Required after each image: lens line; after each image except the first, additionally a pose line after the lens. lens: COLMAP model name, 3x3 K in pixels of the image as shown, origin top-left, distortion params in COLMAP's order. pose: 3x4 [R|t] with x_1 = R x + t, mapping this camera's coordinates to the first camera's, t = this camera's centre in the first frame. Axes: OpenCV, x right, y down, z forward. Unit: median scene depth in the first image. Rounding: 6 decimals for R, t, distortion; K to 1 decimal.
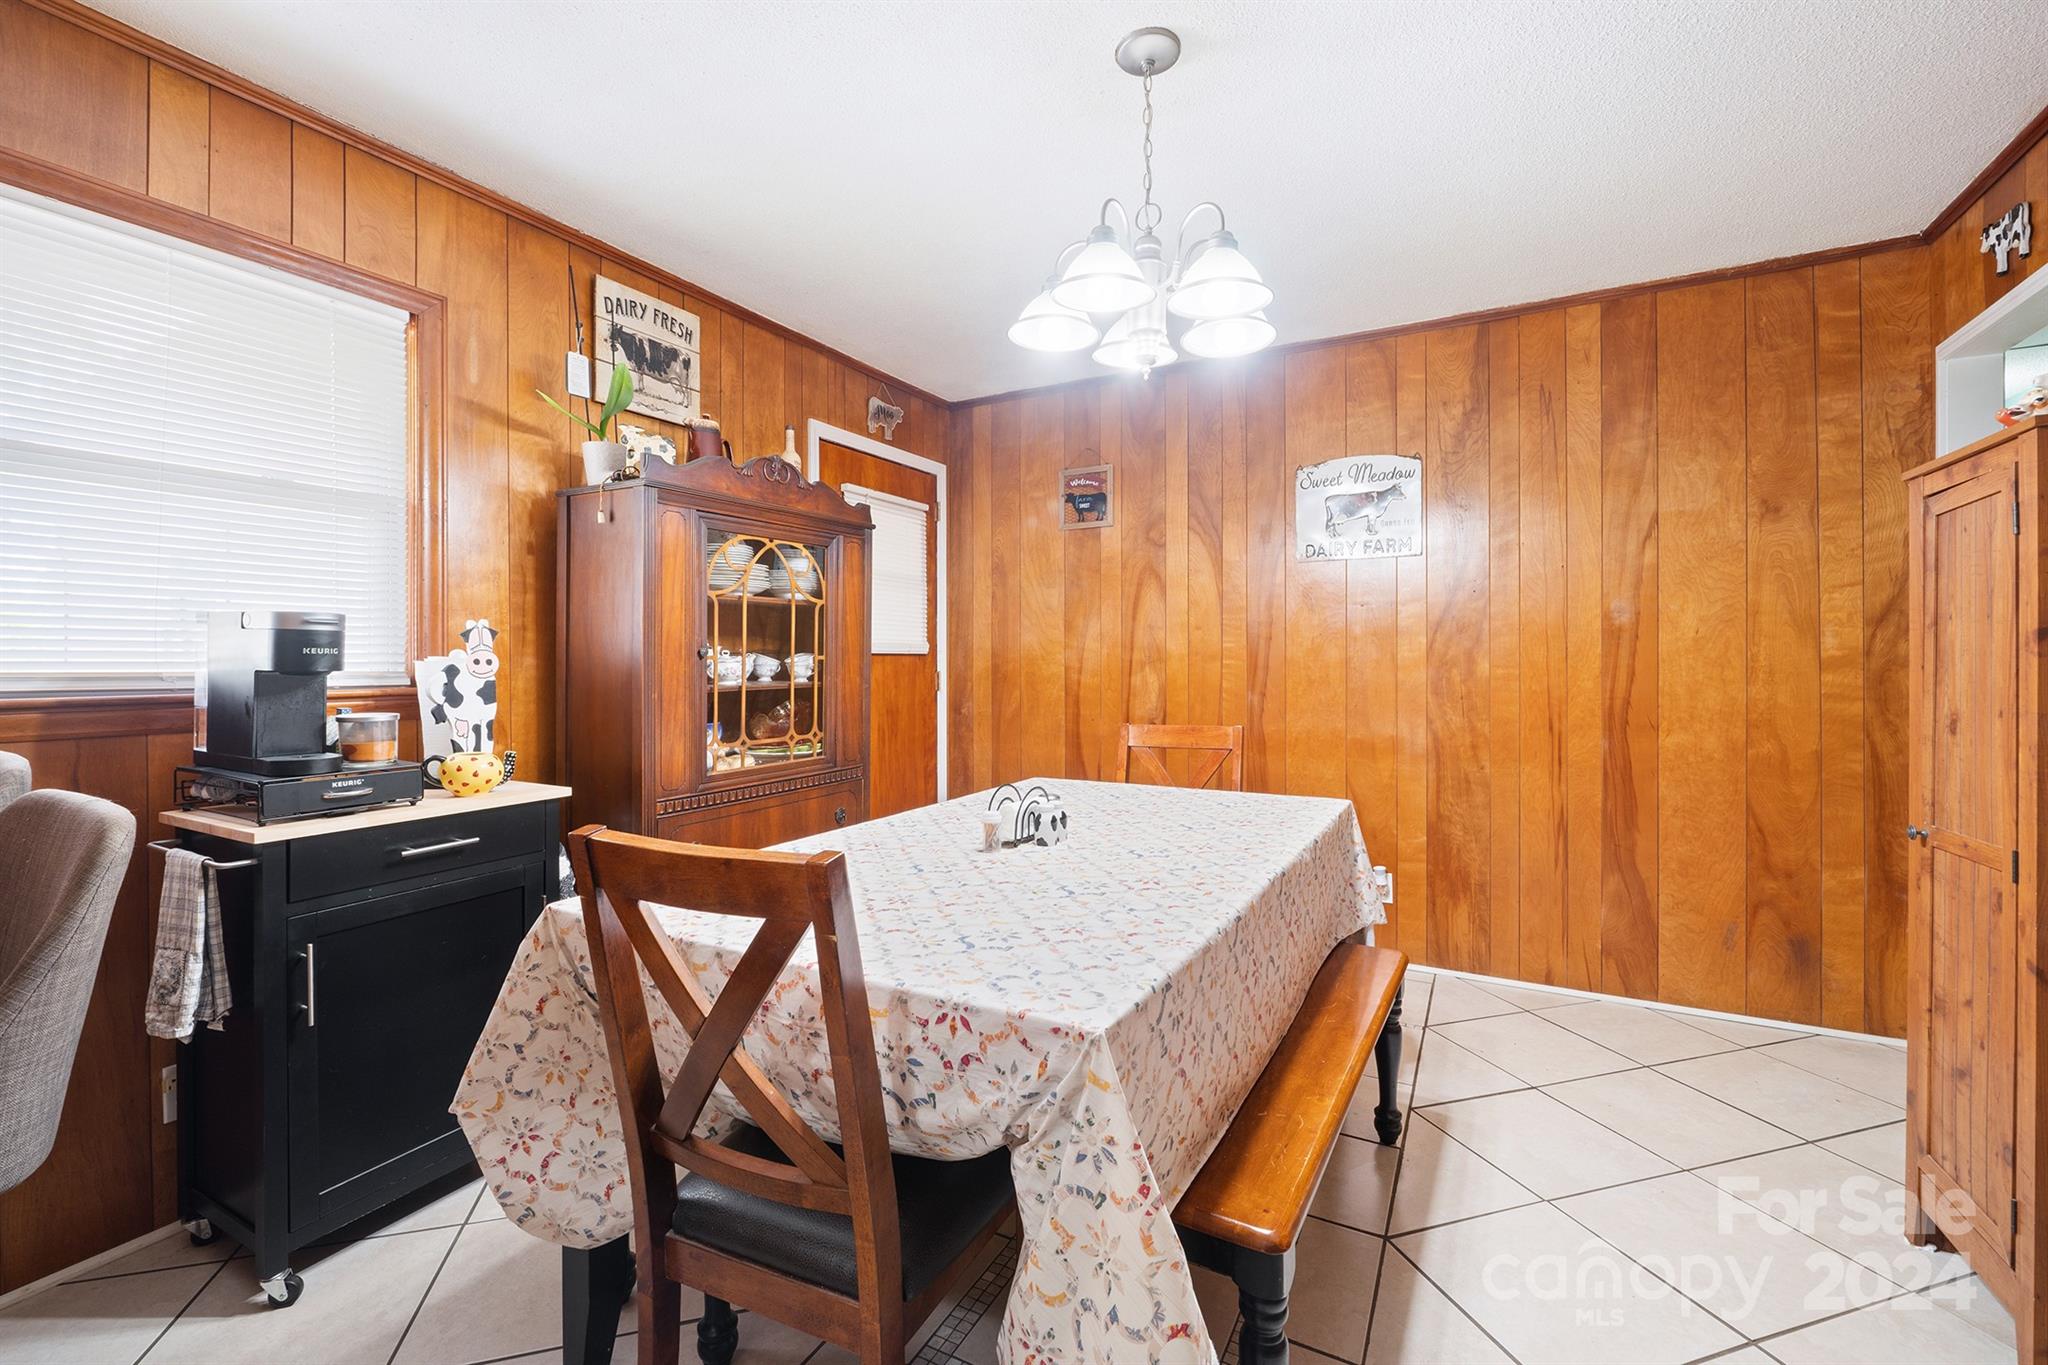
lens RADIAL K [[878.5, 0, 1025.6], [0, 878.5, 664.7], [0, 0, 1]] dist [-0.004238, -0.000423]
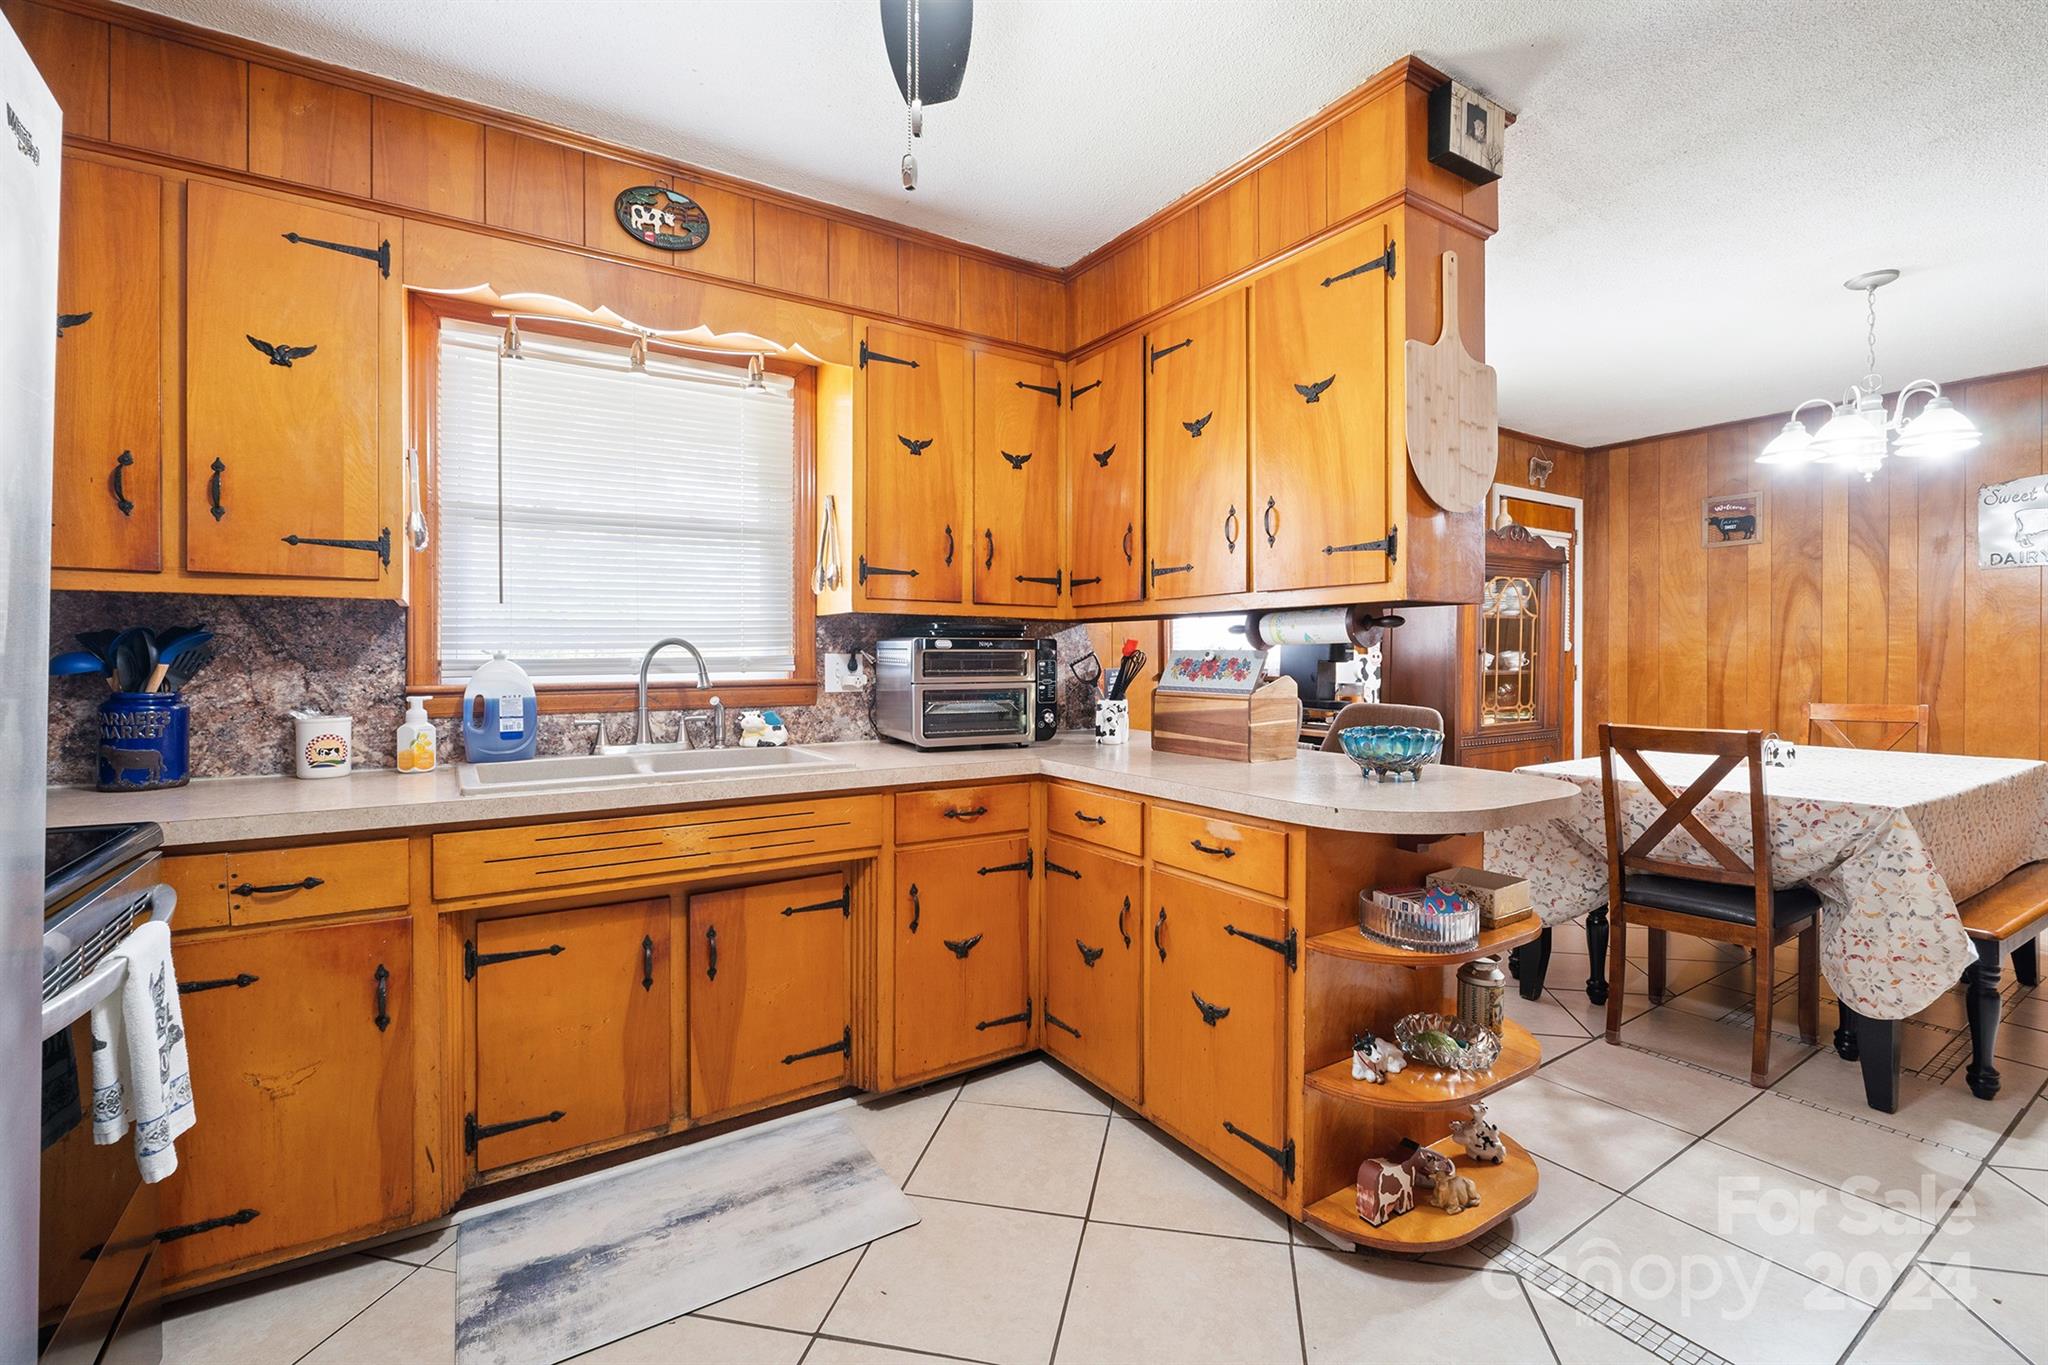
lens RADIAL K [[878.5, 0, 1025.6], [0, 878.5, 664.7], [0, 0, 1]] dist [-0.004238, -0.000423]
pose [[0.873932, 0.004191, -0.486030, -0.210717], [-0.002542, 0.999989, 0.004051, 0.005065], [0.486041, -0.002305, 0.873933, -0.564058]]
